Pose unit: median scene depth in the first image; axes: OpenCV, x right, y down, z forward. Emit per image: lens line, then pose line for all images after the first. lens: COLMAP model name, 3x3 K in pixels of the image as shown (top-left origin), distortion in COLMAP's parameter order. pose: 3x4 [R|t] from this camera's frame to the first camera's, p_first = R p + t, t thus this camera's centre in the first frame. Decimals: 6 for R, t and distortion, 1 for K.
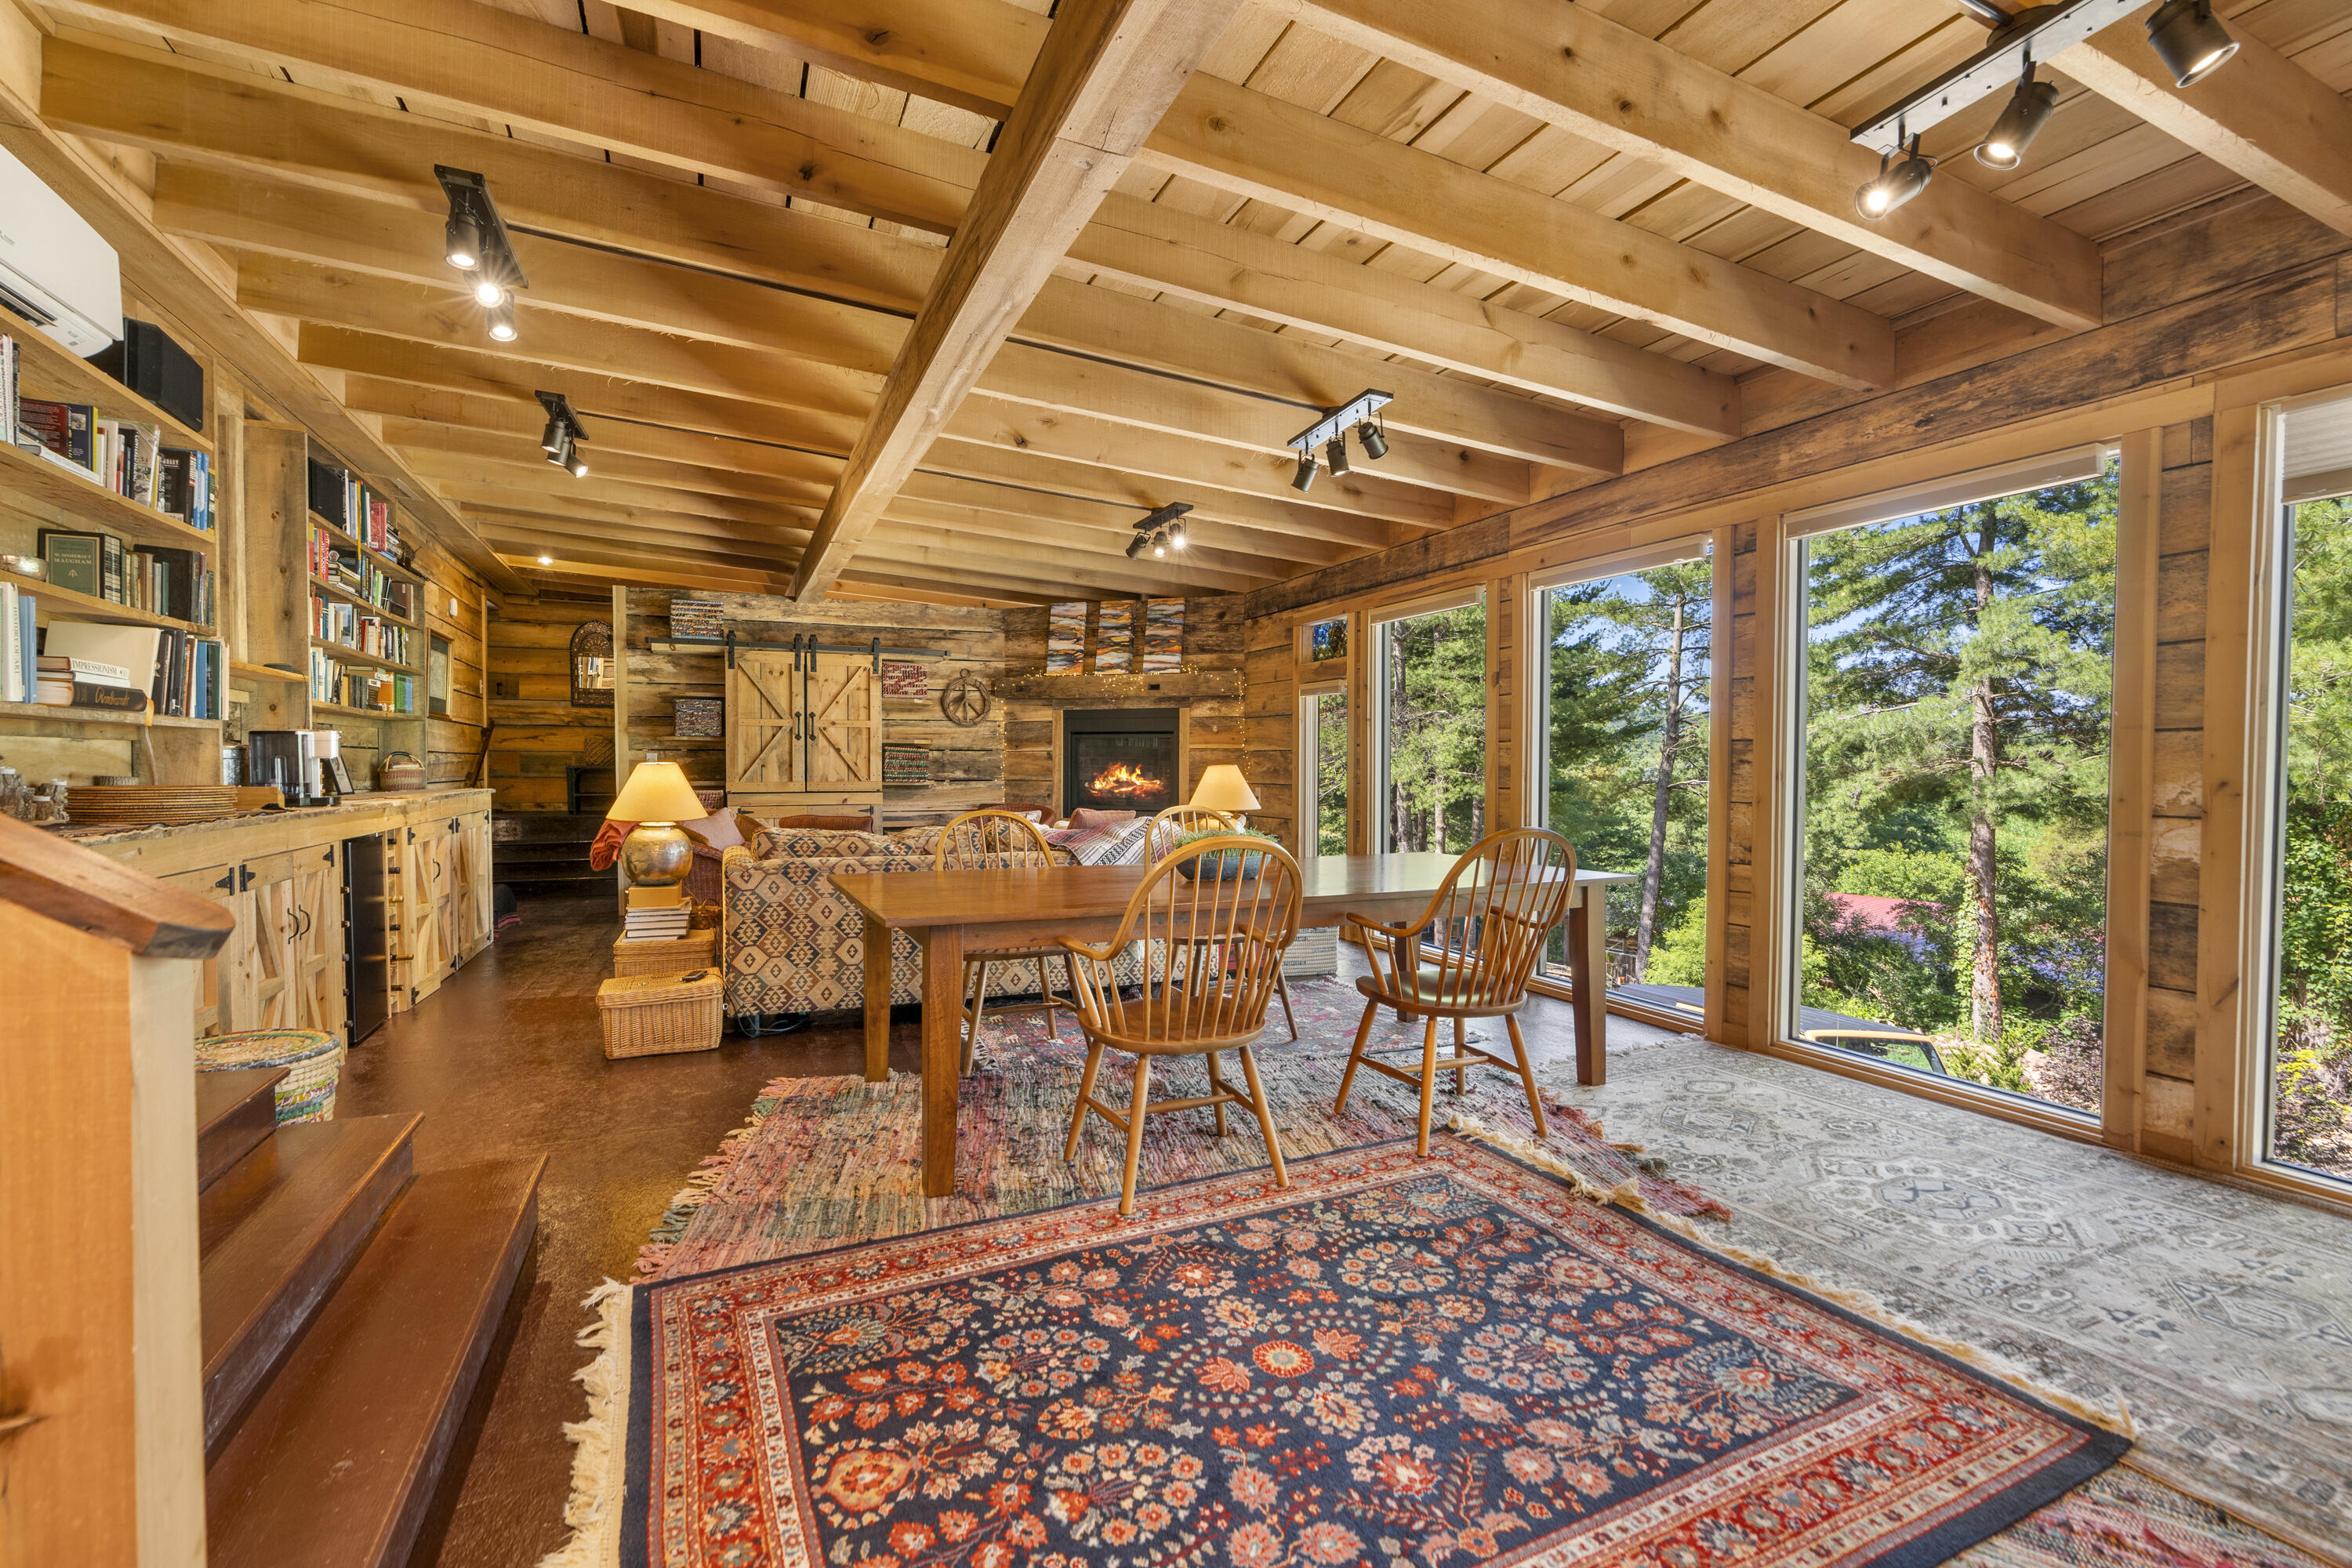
lens RADIAL K [[1072.0, 0, 1171.9], [0, 1072.0, 786.0], [0, 0, 1]] dist [-0.011303, 0.003830]
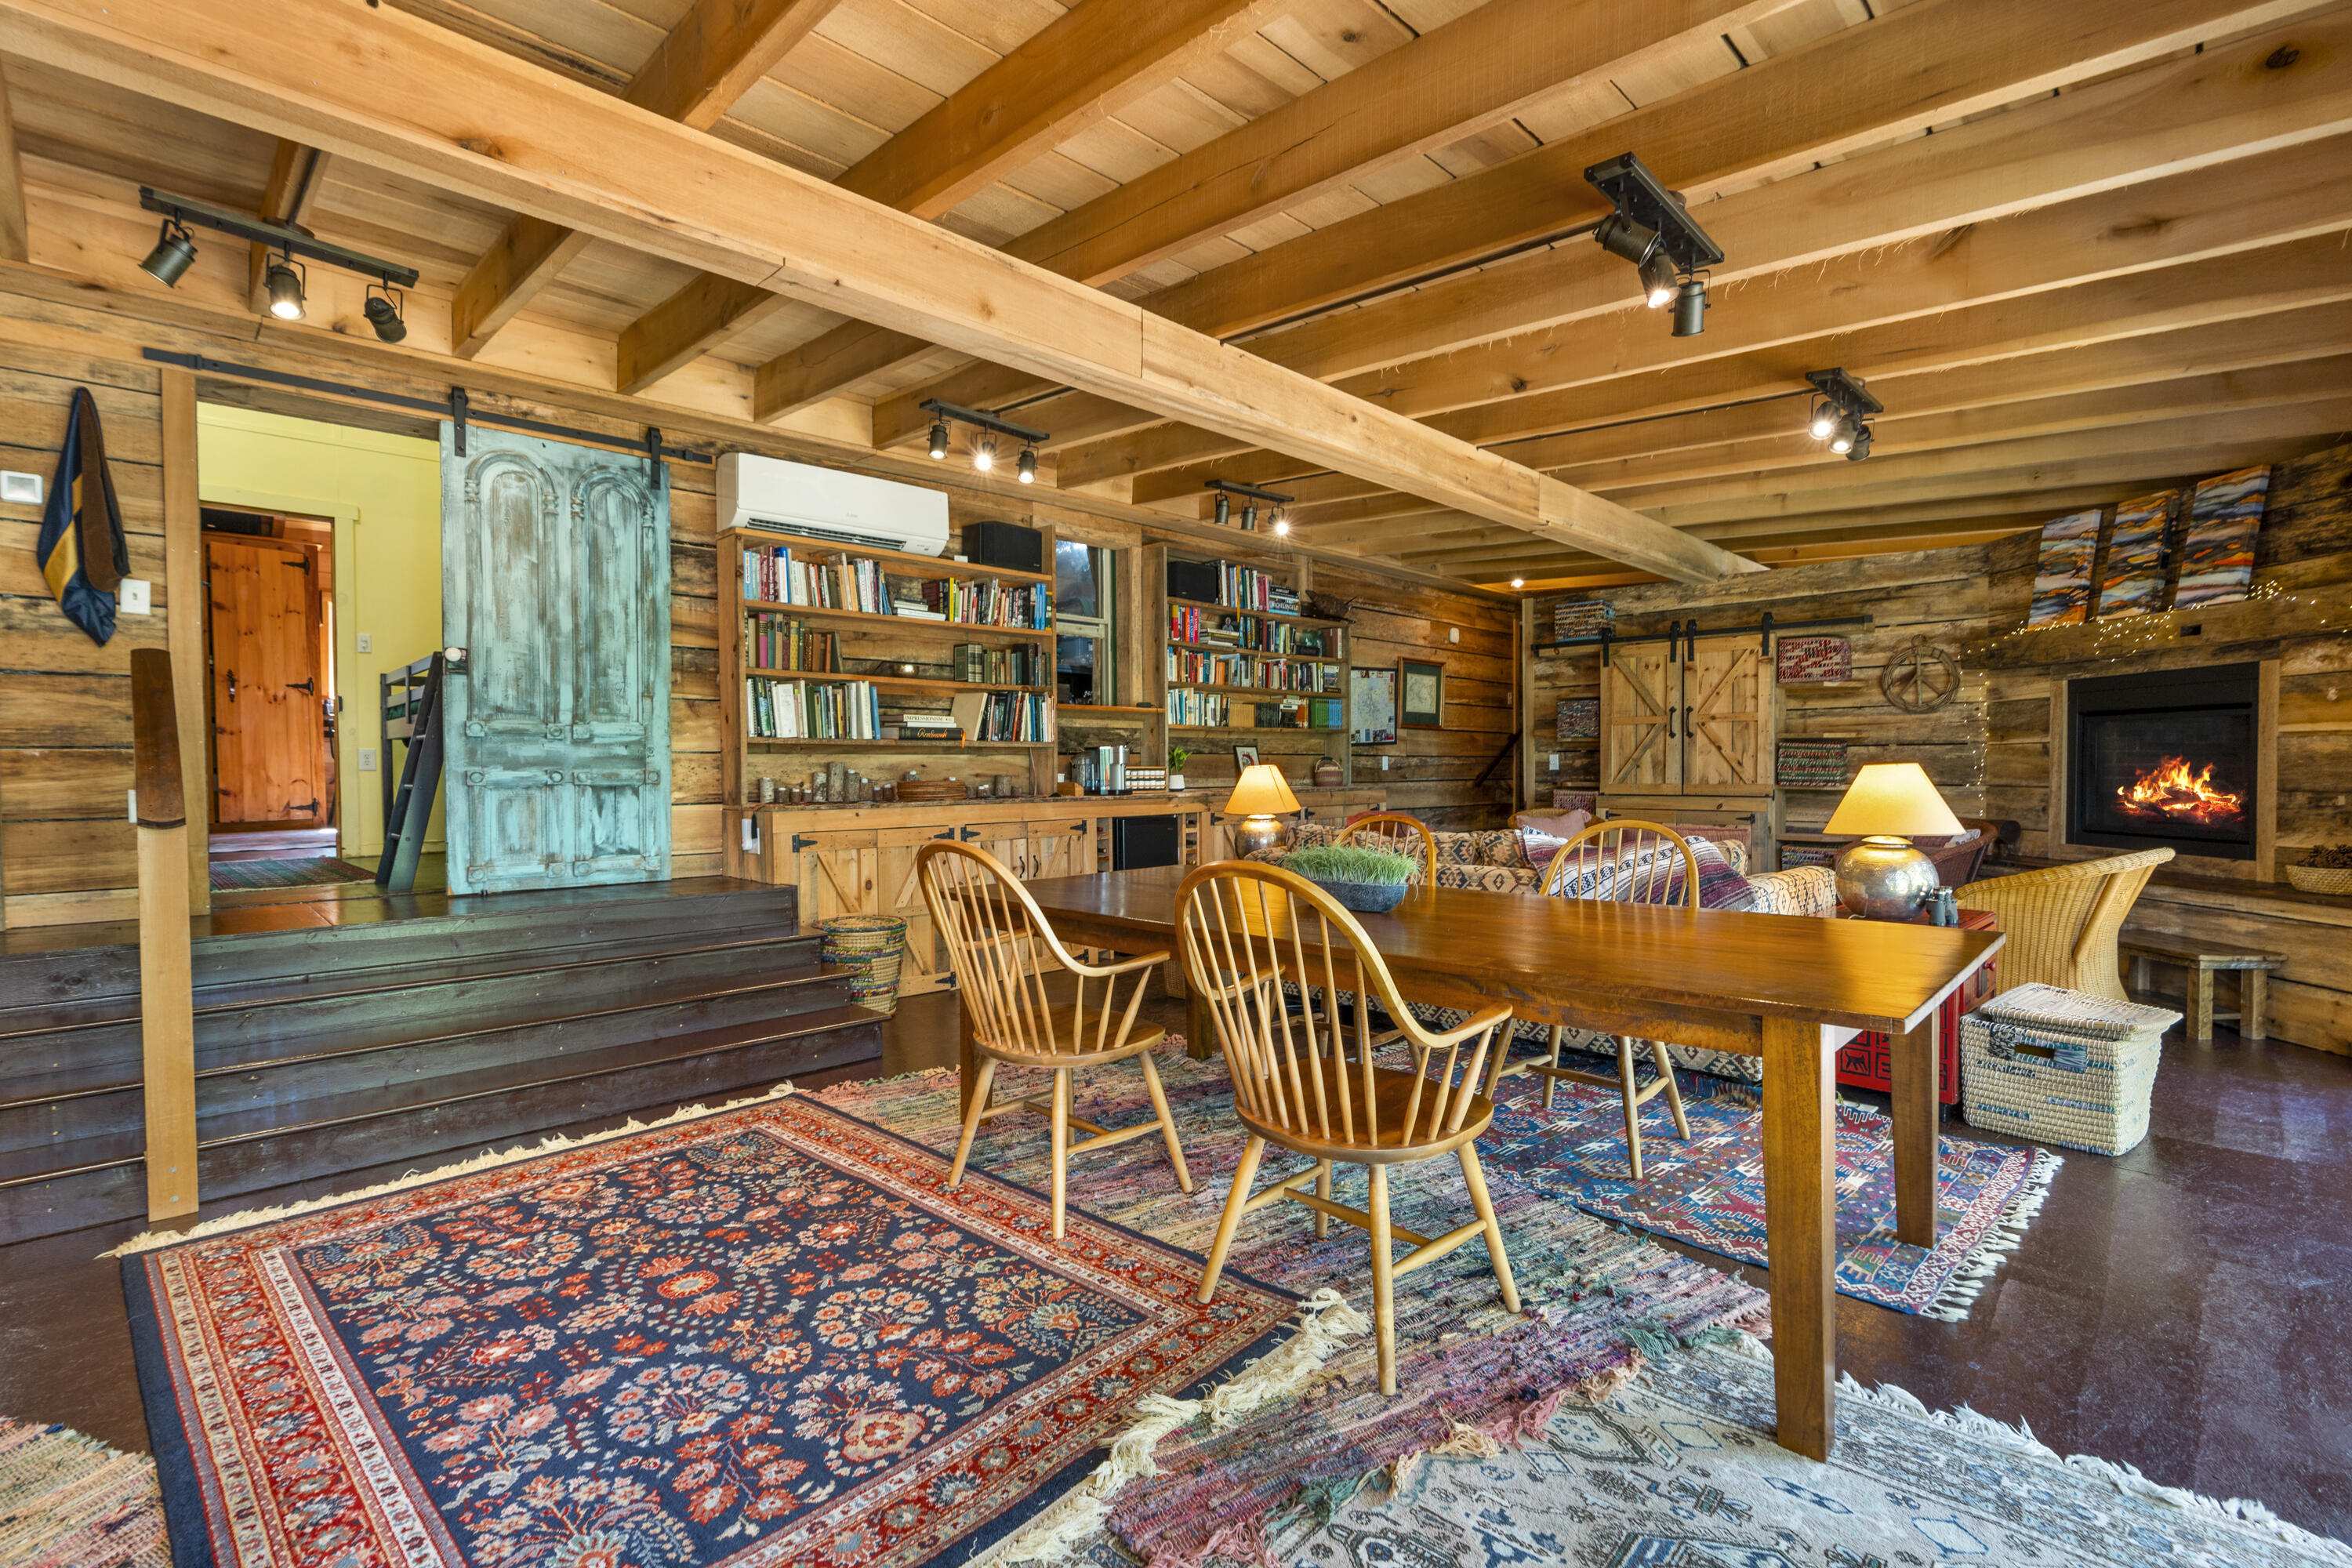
lens RADIAL K [[1072.0, 0, 1165.7], [0, 1072.0, 785.7], [0, 0, 1]] dist [-0.011303, 0.003830]
pose [[0.350516, 0.012576, -0.936472, 0.894069], [-0.012663, 0.999882, 0.008687, -0.012468], [0.936471, 0.008814, 0.350634, 0.707236]]
